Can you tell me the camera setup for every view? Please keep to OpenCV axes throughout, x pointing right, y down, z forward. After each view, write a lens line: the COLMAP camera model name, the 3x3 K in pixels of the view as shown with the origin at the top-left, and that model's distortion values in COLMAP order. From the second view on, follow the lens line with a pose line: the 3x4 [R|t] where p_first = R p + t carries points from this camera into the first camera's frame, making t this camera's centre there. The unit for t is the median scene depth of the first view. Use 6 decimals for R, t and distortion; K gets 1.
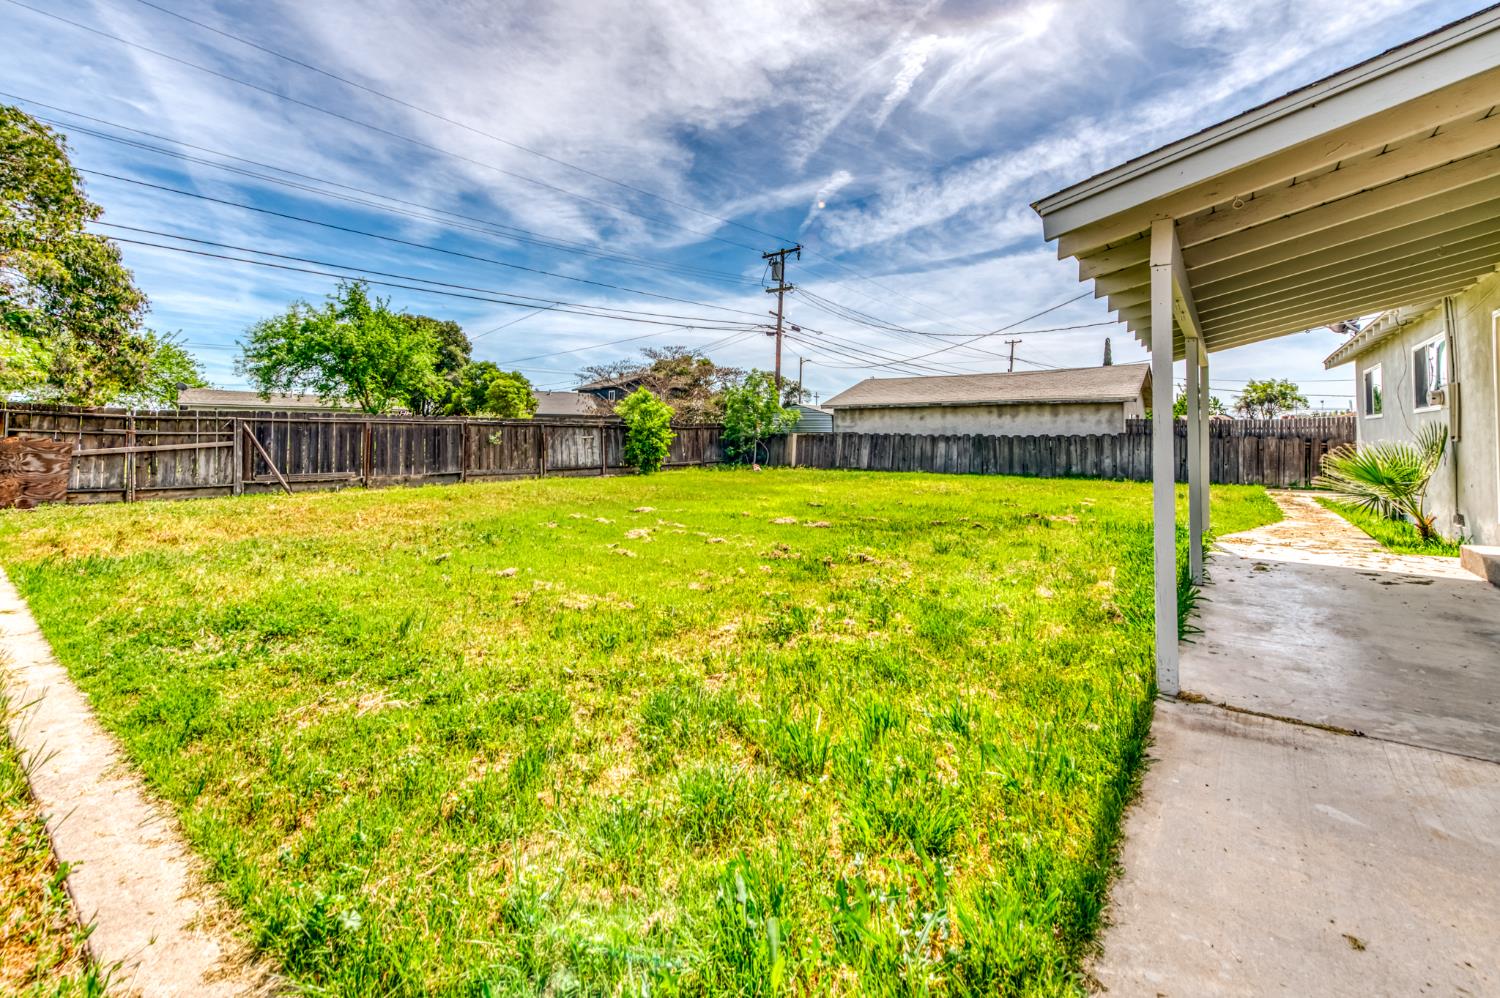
lens RADIAL K [[615.8, 0, 748.0], [0, 615.8, 444.9], [0, 0, 1]] dist [0.000811, -0.000403]
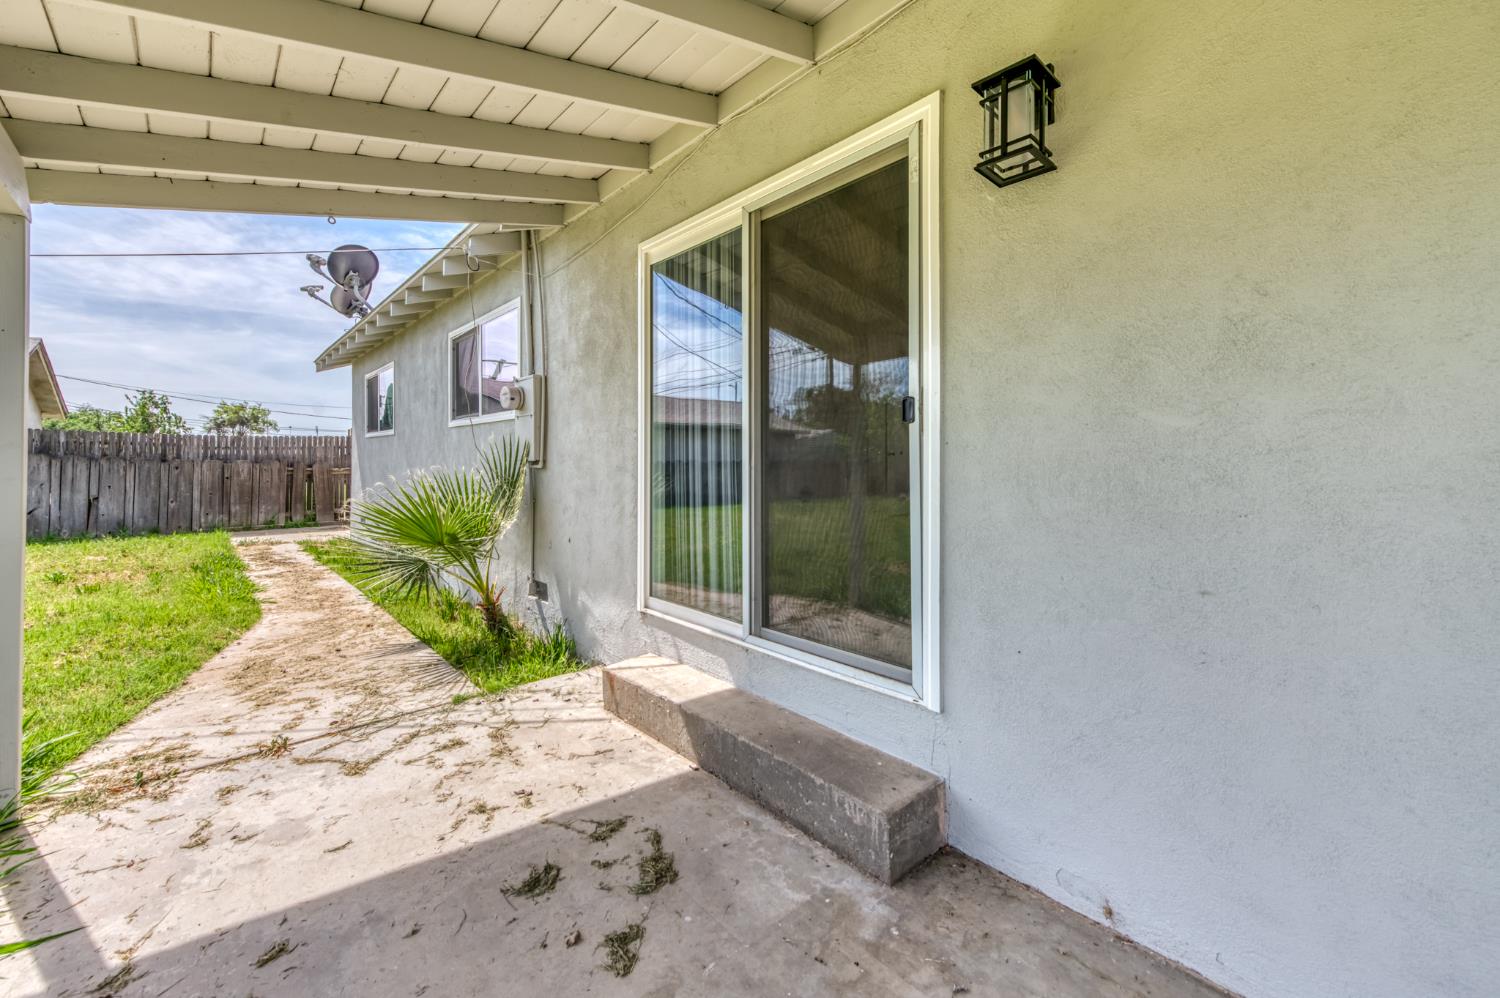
lens RADIAL K [[569.0, 0, 752.8], [0, 569.0, 439.7], [0, 0, 1]] dist [0.000727, 0.000015]
pose [[0.135831, 0.032260, 0.990207, 0.274088], [0.014203, 0.999304, -0.034504, -0.005567], [-0.990630, 0.018751, 0.135278, 0.322080]]
